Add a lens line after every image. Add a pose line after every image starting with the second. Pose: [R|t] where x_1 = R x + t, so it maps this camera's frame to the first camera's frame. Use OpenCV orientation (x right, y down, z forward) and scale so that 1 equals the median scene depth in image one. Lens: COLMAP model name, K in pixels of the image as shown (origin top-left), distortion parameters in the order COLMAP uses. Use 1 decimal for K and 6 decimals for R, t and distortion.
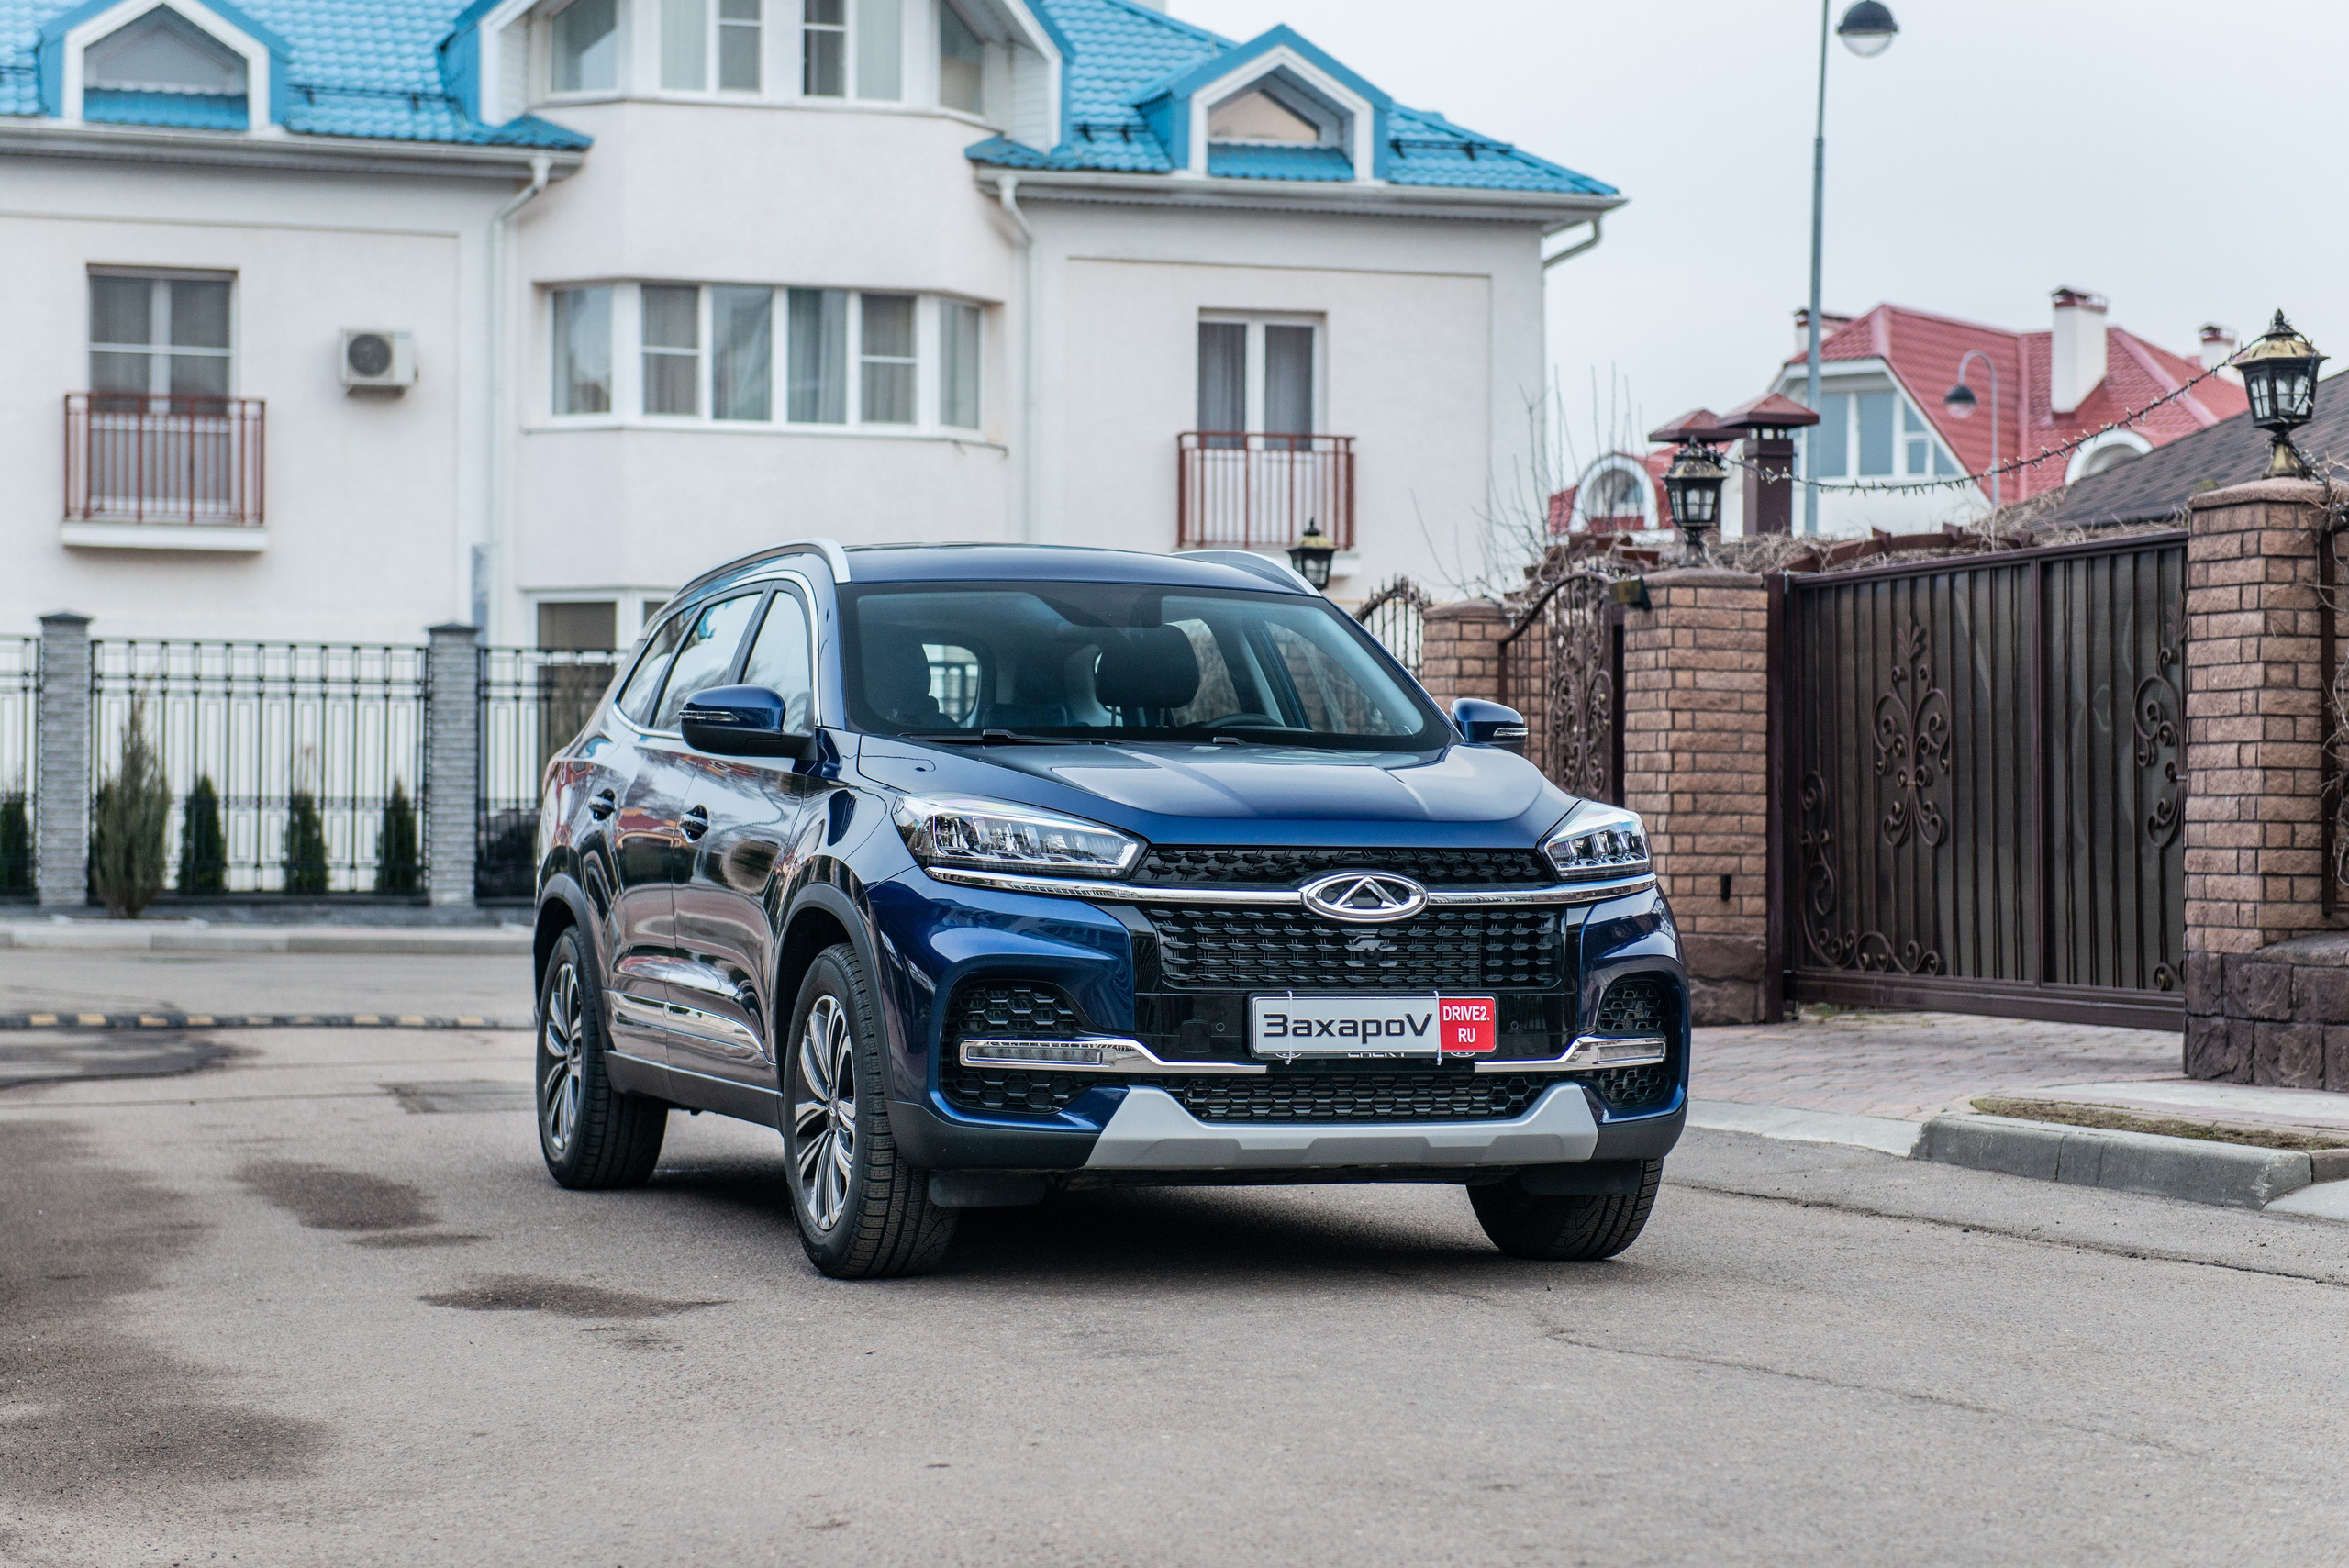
lens RADIAL K [[4633.1, 0, 1172.2], [0, 4633.1, 782.2], [0, 0, 1]] dist [-0.089730, 0.000000]
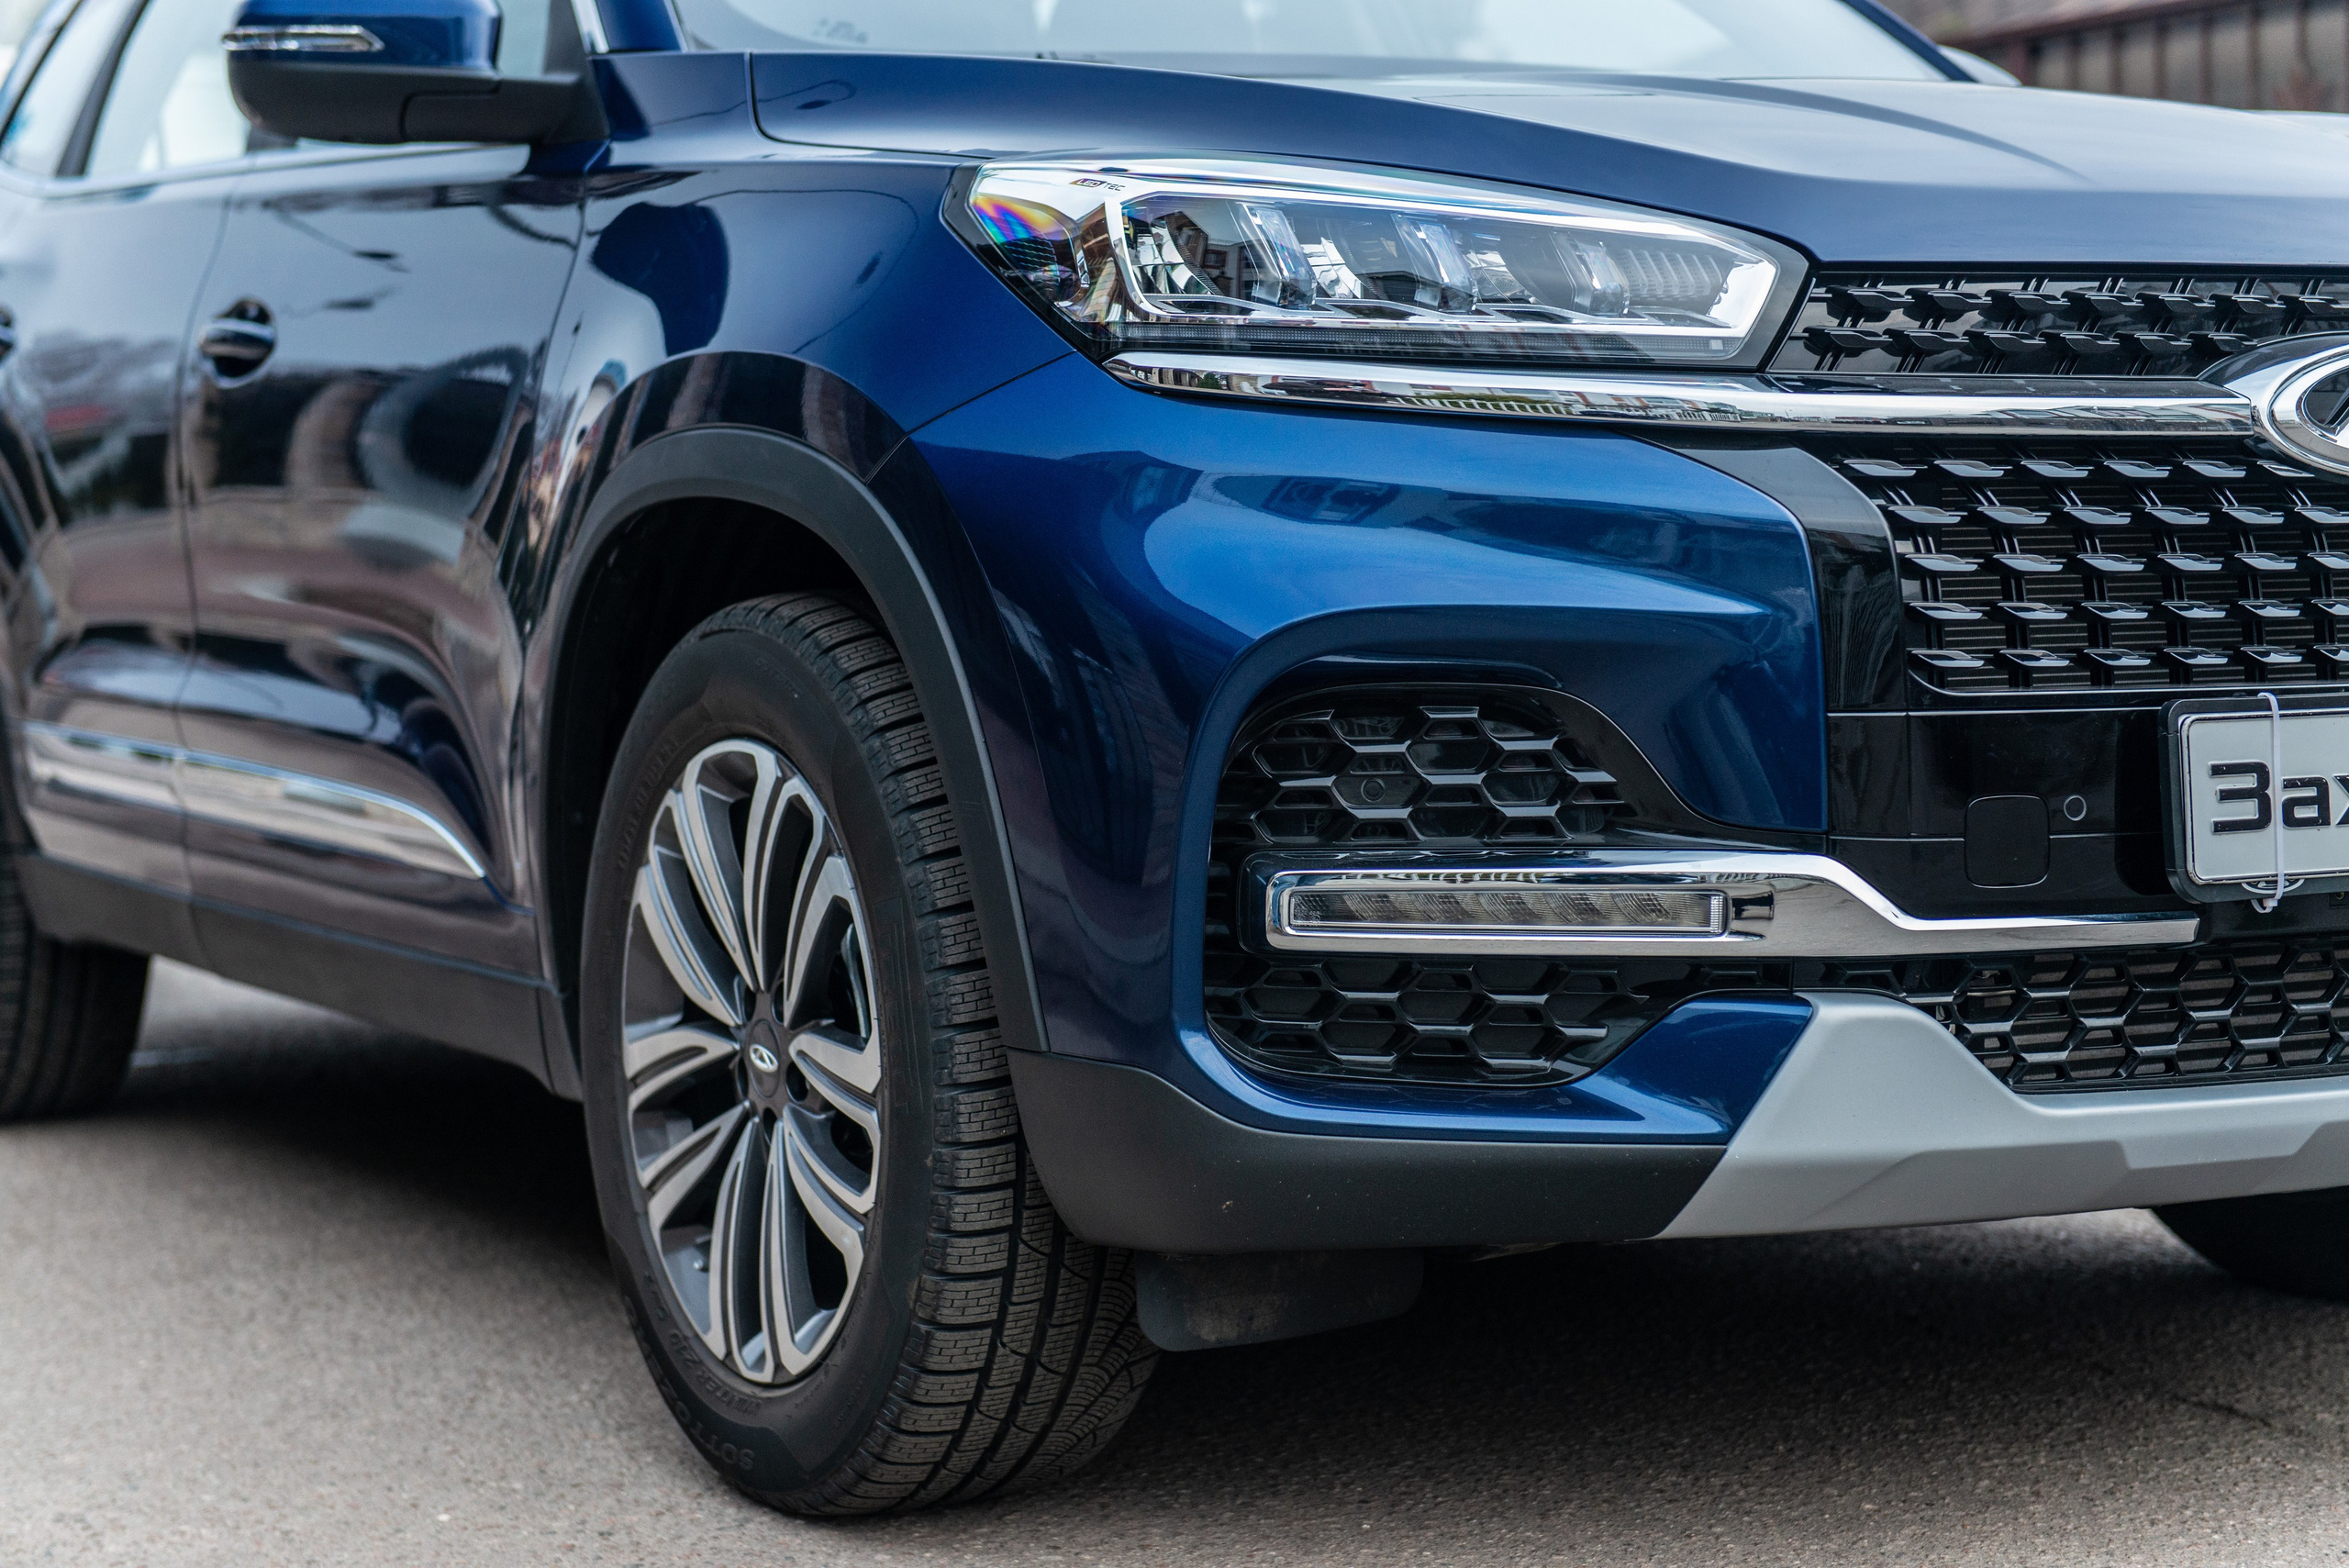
lens RADIAL K [[4251.6, 0, 1169.8], [0, 4251.6, 788.4], [0, 0, 1]] dist [0.088869, 0.000000]
pose [[0.984193, -0.035878, 0.173426, -0.104840], [0.022638, 0.996717, 0.077731, 0.026030], [-0.175646, -0.072576, 0.981775, 0.703864]]
